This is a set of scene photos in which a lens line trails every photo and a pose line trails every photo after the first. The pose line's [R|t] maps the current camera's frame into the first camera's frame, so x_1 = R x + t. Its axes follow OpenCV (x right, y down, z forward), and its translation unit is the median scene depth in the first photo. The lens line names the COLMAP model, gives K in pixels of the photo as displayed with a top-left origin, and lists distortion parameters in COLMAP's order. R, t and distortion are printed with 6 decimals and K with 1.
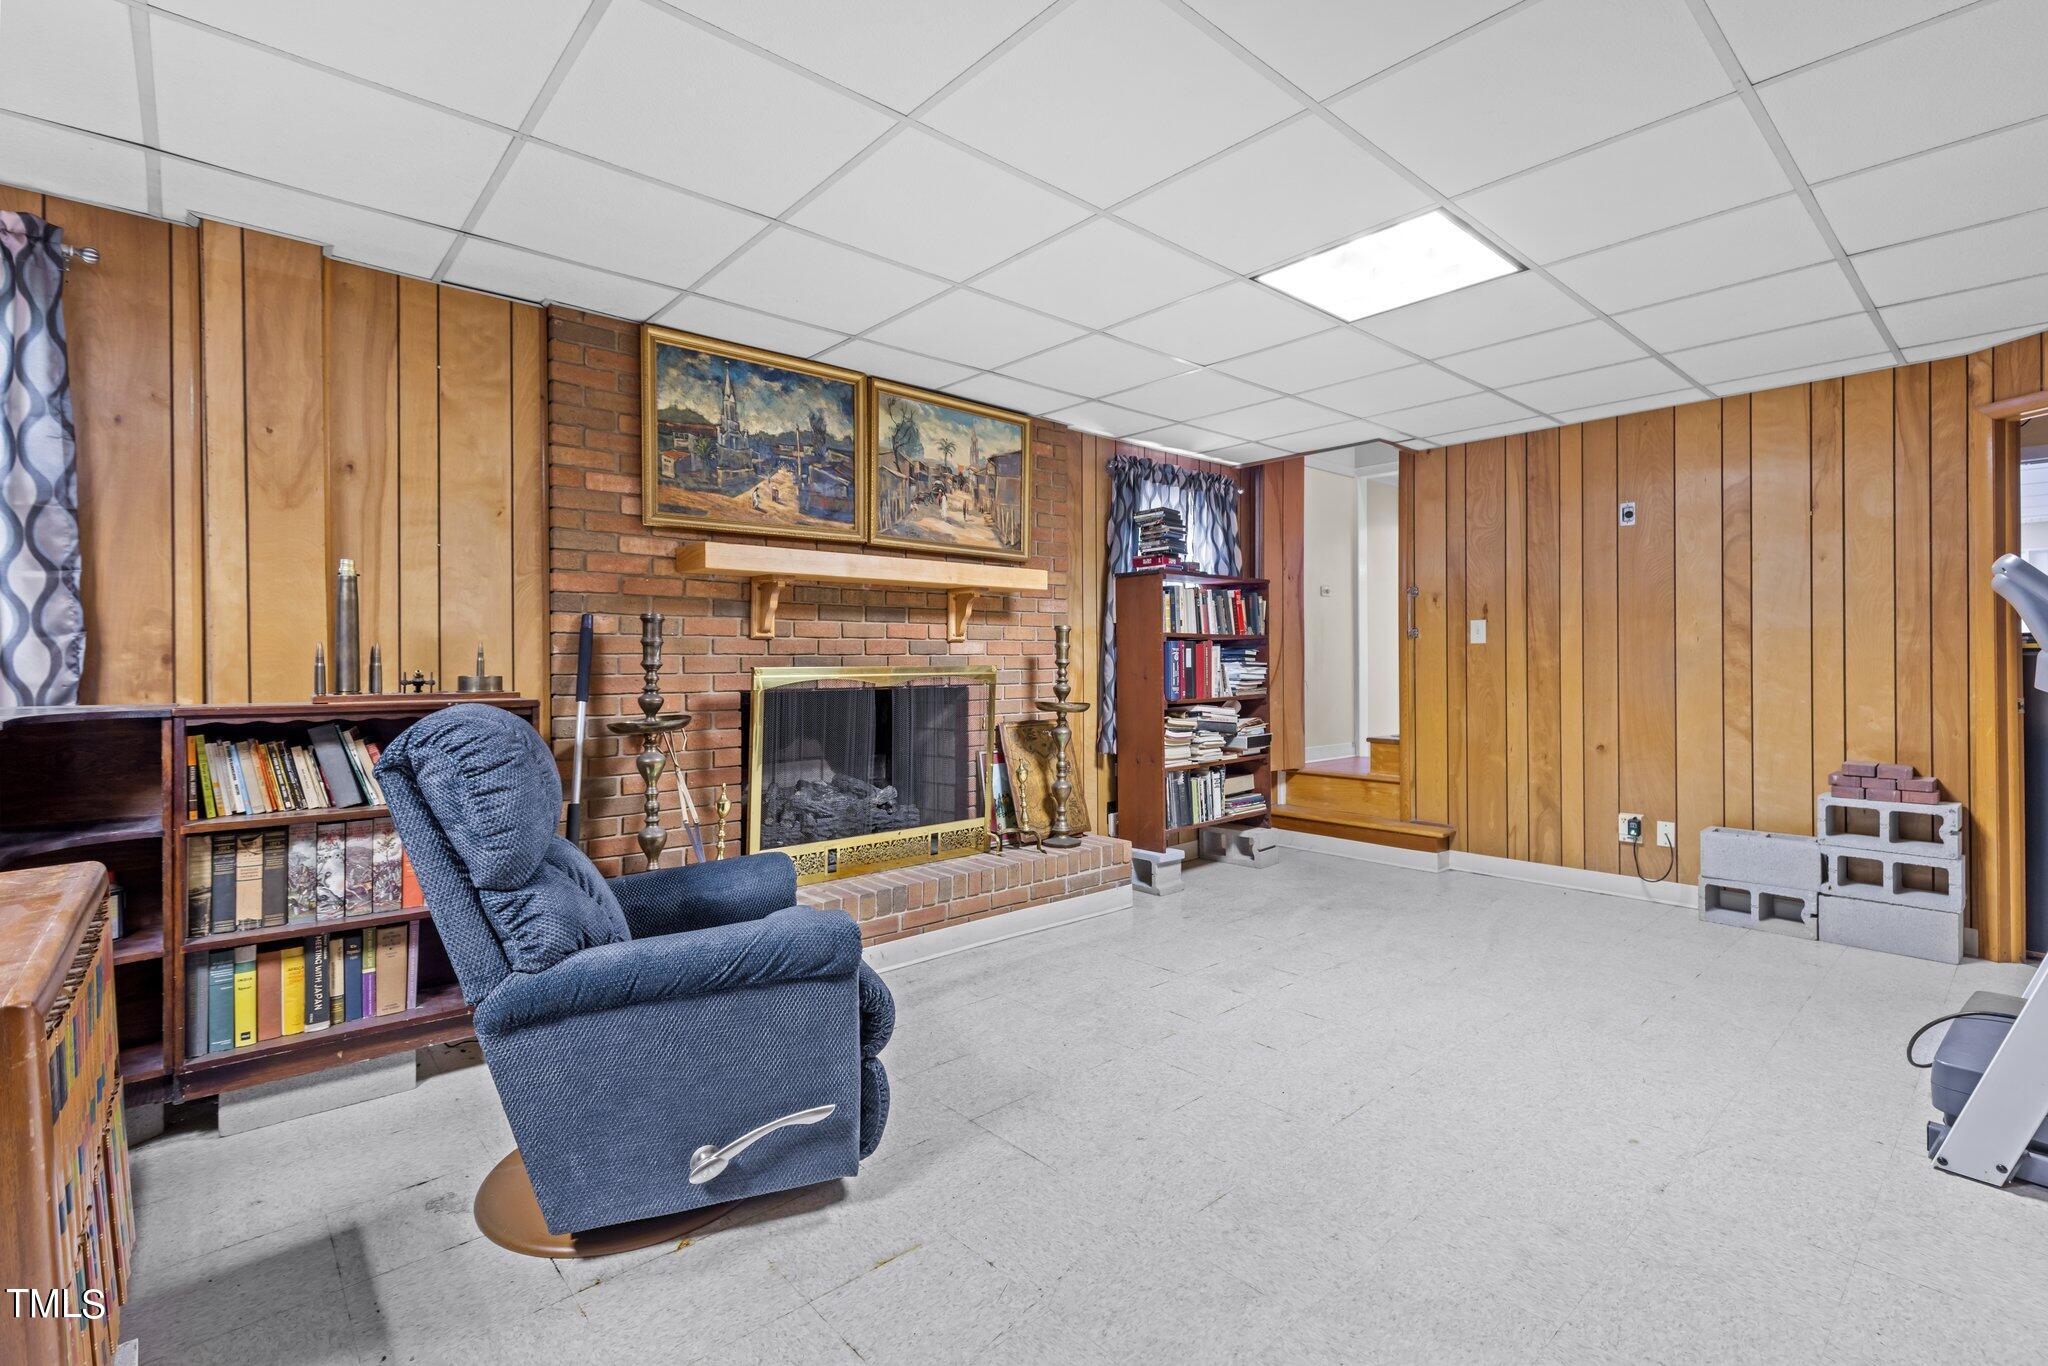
lens RADIAL K [[928.9, 0, 1025.8], [0, 928.9, 665.2], [0, 0, 1]] dist [0.010739, -0.000053]
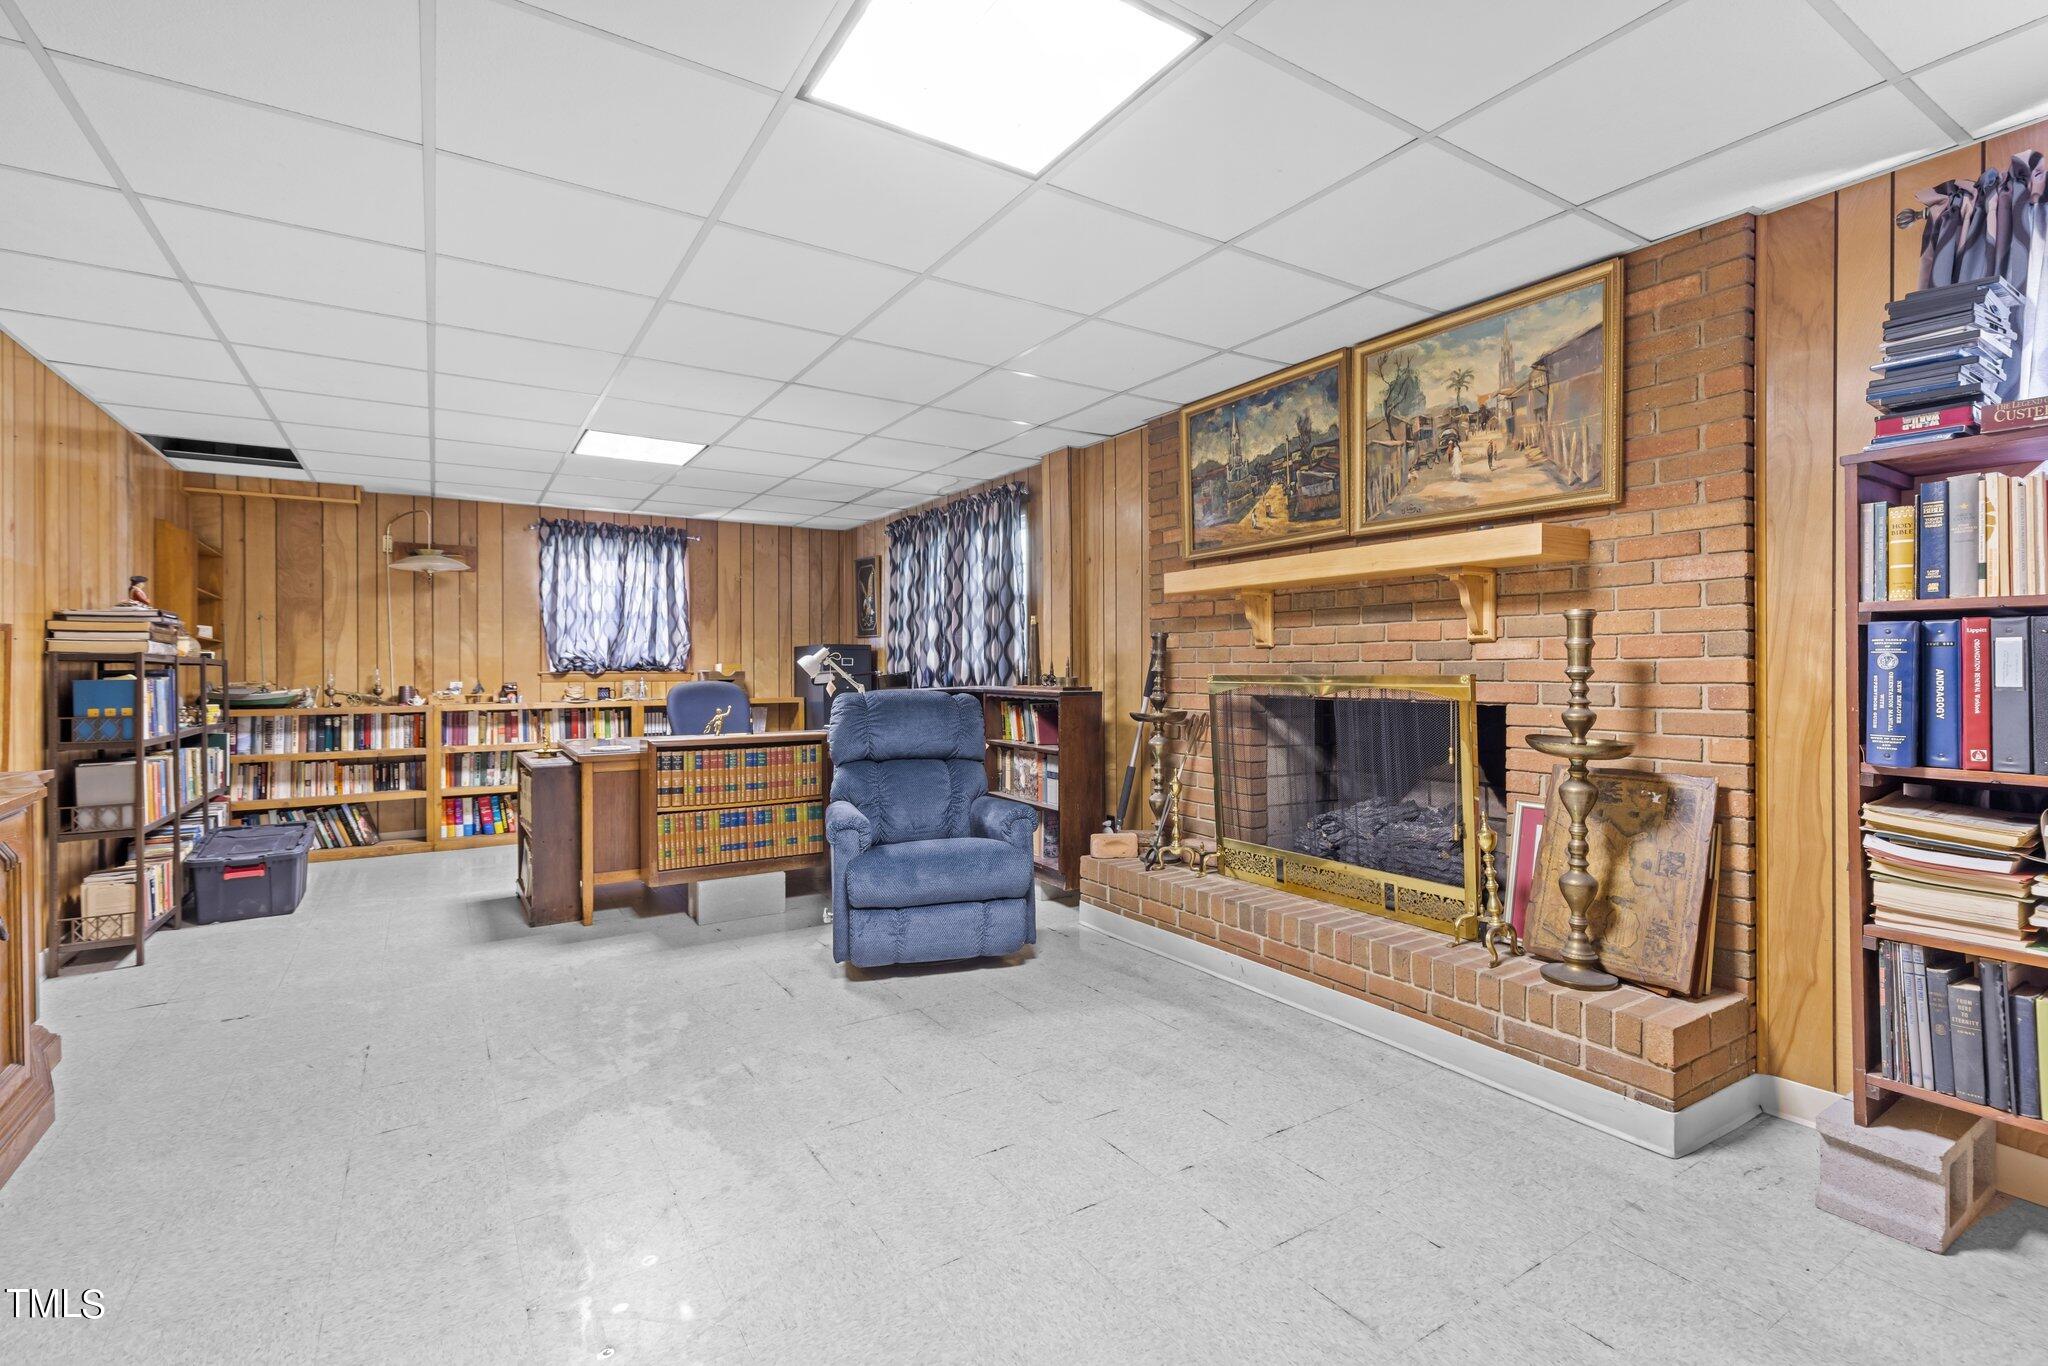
lens RADIAL K [[928.9, 0, 1024.6], [0, 928.9, 675.3], [0, 0, 1]] dist [0.010739, -0.000053]
pose [[-0.163892, 0.011178, -0.986415, 0.772778], [-0.001207, 0.999933, 0.011531, -0.008076], [0.986478, 0.003080, -0.163868, 0.852680]]
